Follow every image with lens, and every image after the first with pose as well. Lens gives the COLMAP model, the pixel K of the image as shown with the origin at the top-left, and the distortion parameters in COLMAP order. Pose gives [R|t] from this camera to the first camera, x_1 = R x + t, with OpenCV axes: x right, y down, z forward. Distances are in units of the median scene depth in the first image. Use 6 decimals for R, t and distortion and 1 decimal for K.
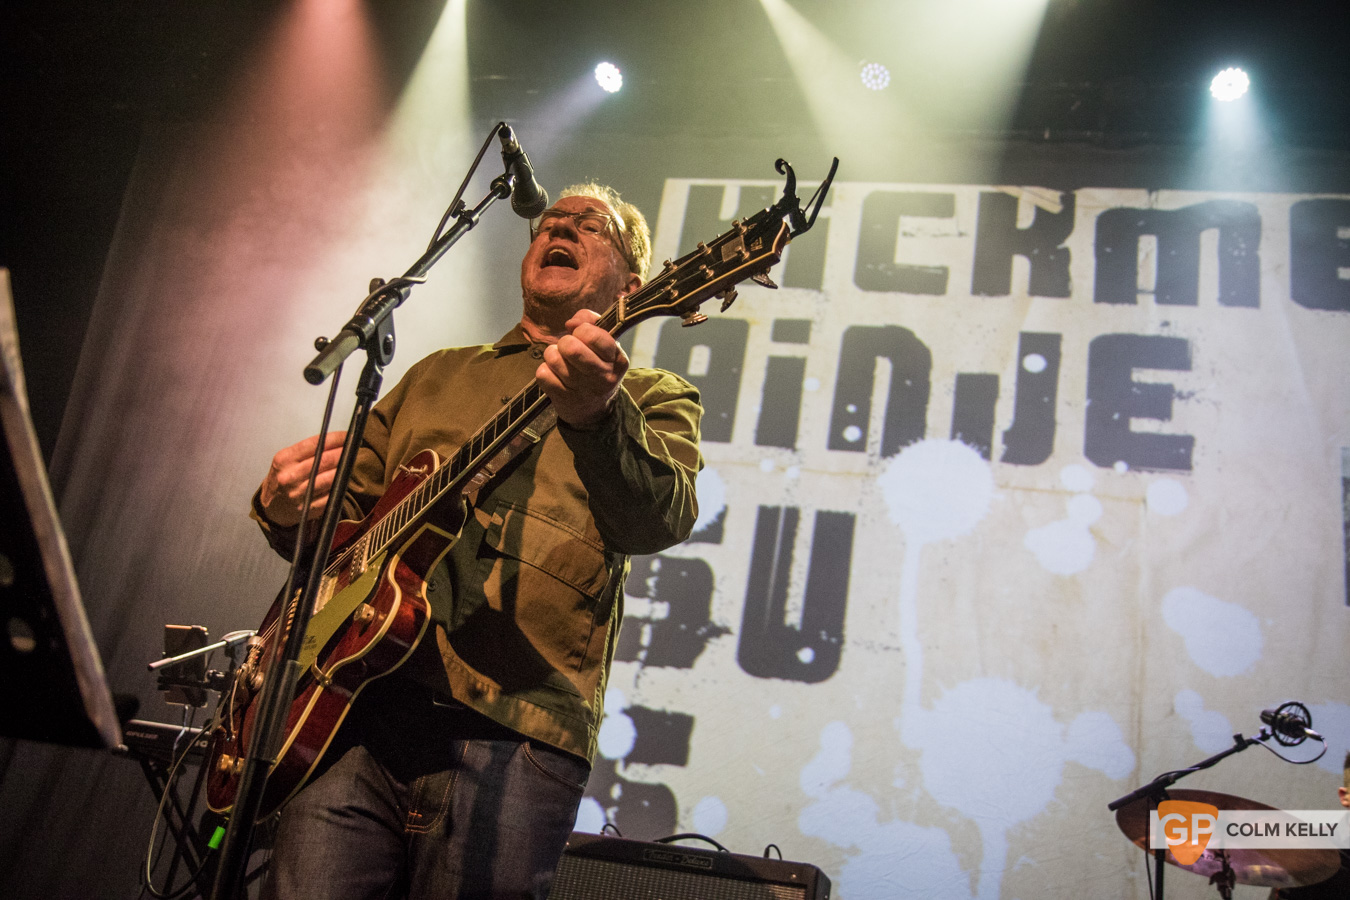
lens RADIAL K [[1276.8, 0, 681.7], [0, 1276.8, 447.4], [0, 0, 1]] dist [-0.004973, 0.000000]
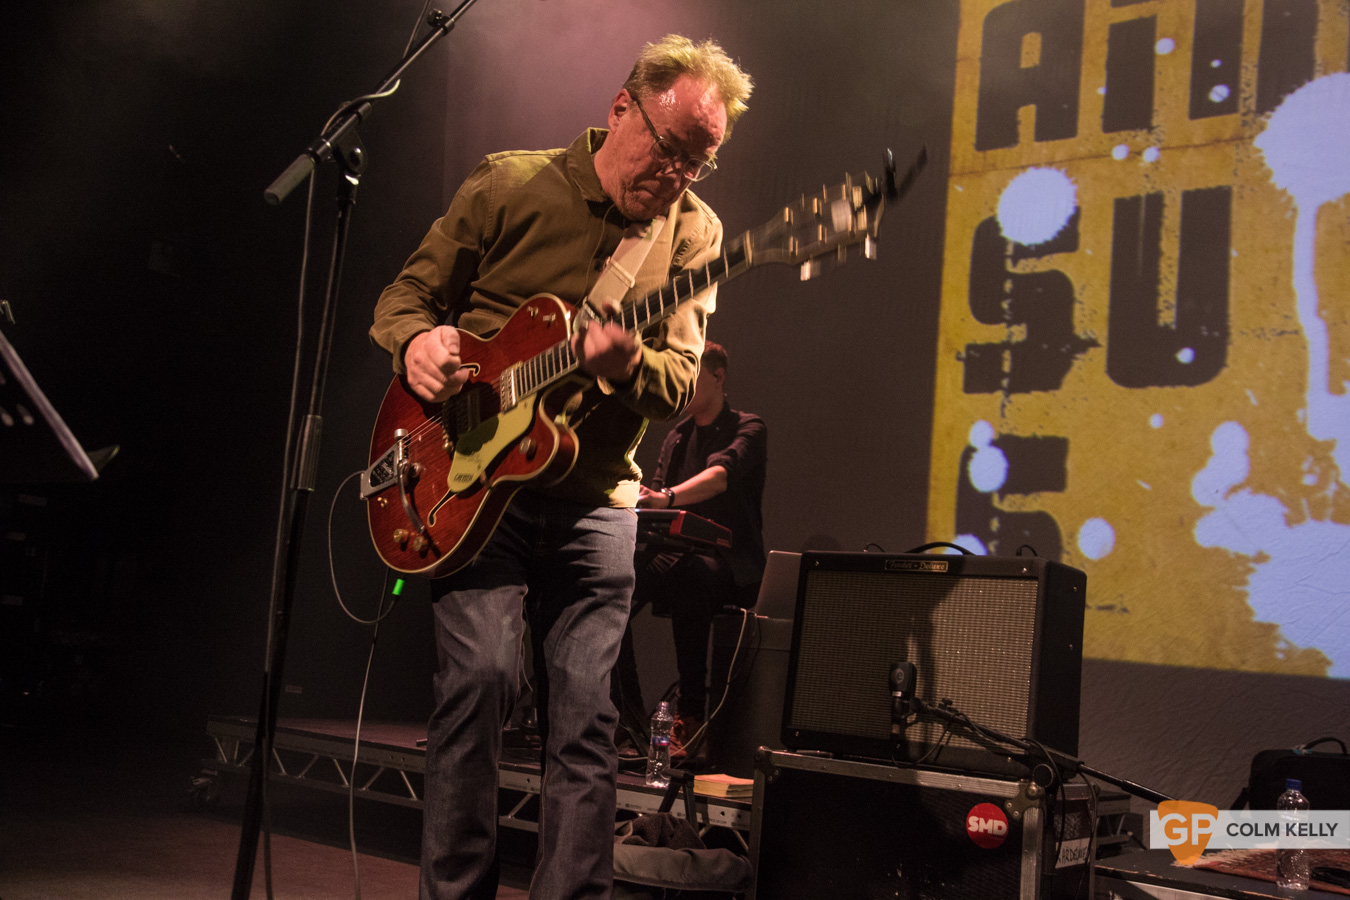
lens RADIAL K [[1372.3, 0, 666.1], [0, 1372.3, 462.8], [0, 0, 1]] dist [0.037401, 0.000000]
pose [[0.918916, -0.127336, -0.373334, 0.111520], [0.195149, 0.969276, 0.149736, 0.018638], [0.342797, -0.210451, 0.915533, -0.030762]]
